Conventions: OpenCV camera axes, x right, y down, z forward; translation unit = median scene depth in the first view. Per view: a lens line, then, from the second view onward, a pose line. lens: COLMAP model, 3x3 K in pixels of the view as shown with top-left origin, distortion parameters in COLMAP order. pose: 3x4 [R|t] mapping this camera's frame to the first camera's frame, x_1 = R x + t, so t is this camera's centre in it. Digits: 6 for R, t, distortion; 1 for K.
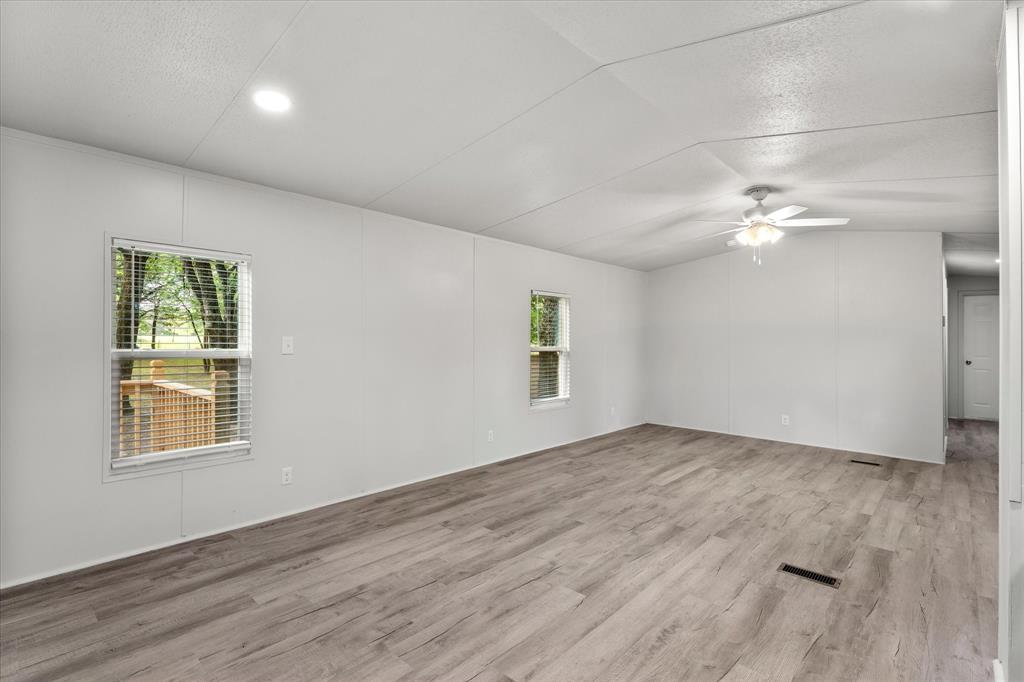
lens RADIAL K [[484.2, 0, 508.4], [0, 484.2, 334.1], [0, 0, 1]] dist [-0.002222, 0.001208]
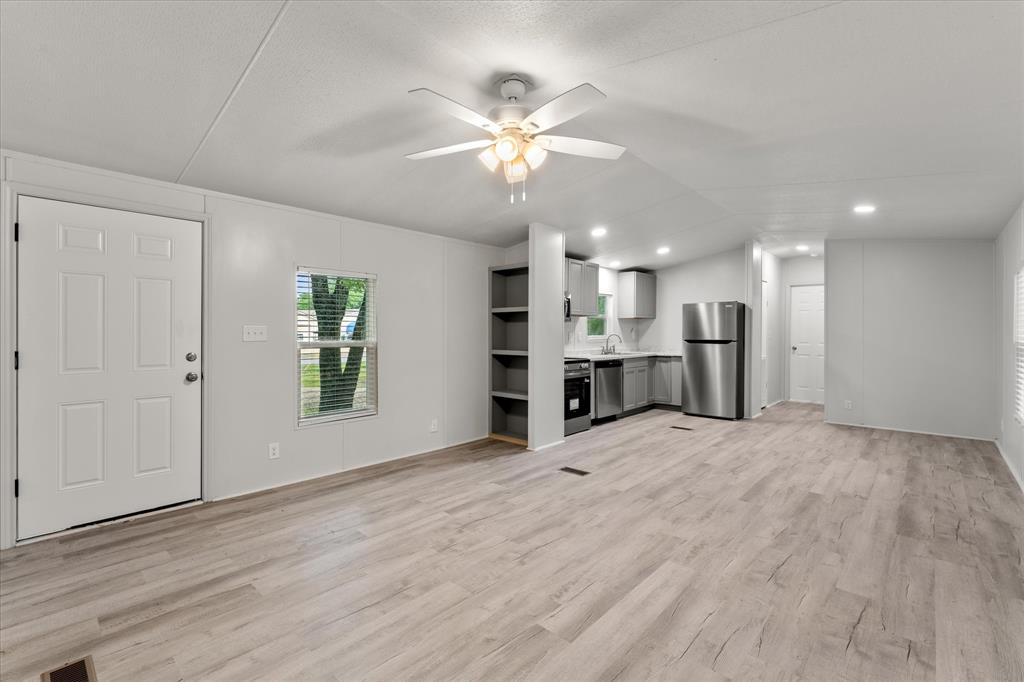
lens RADIAL K [[452.9, 0, 509.8], [0, 452.9, 339.9], [0, 0, 1]] dist [0.000205, -0.000191]
pose [[-0.999878, -0.014394, 0.006094, 0.614252], [-0.014308, 0.999801, 0.013908, 0.026643], [-0.006293, 0.013820, -0.999885, 1.854870]]
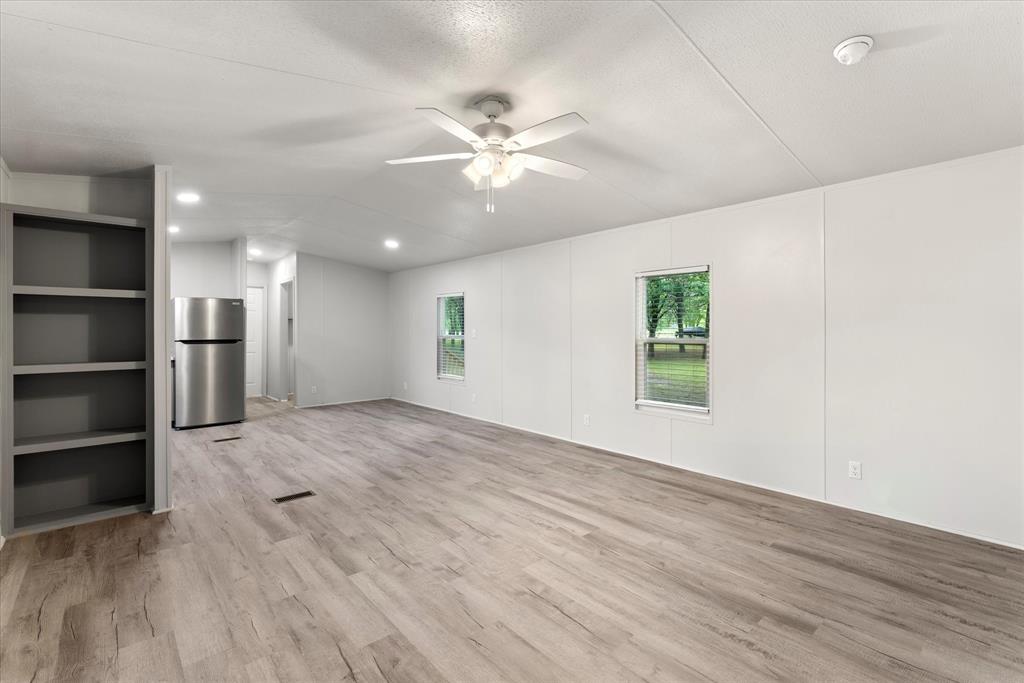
lens RADIAL K [[463.1, 0, 510.3], [0, 463.1, 339.0], [0, 0, 1]] dist [-0.001212, -0.000508]
pose [[-0.107613, 0.005840, -0.994176, 1.364195], [0.005227, 0.999972, 0.005308, 0.034277], [0.994179, -0.004625, -0.107640, 1.287778]]
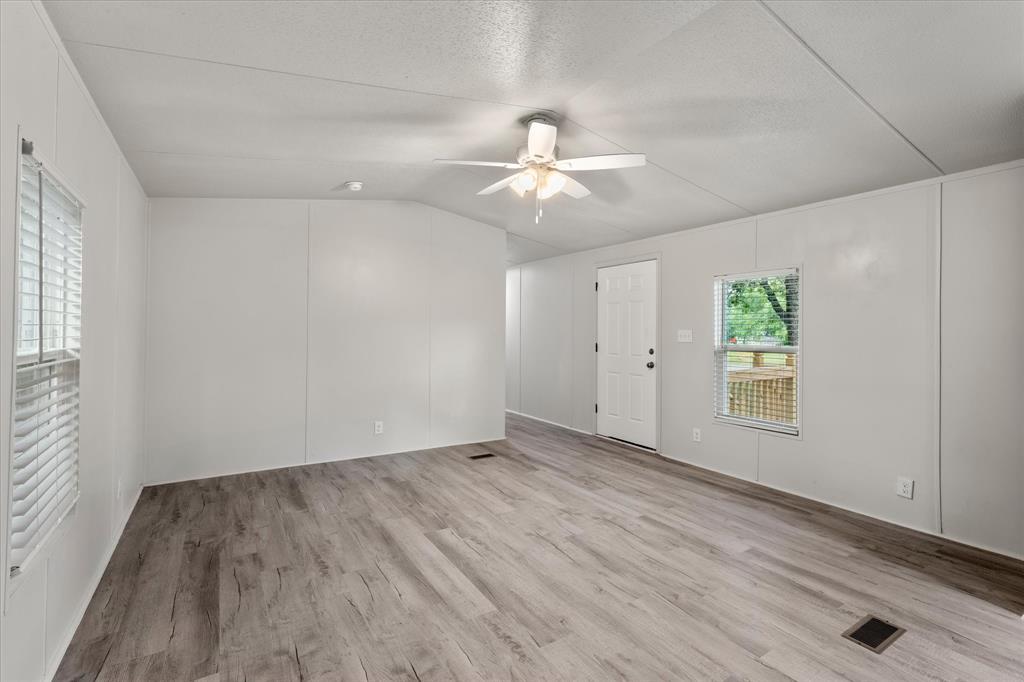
lens RADIAL K [[463.1, 0, 507.3], [0, 463.1, 331.7], [0, 0, 1]] dist [-0.001212, -0.000508]
pose [[0.267007, -0.009372, 0.963649, -0.178116], [-0.012893, 0.999828, 0.013296, 0.011256], [-0.963608, -0.015974, 0.266841, 1.010175]]
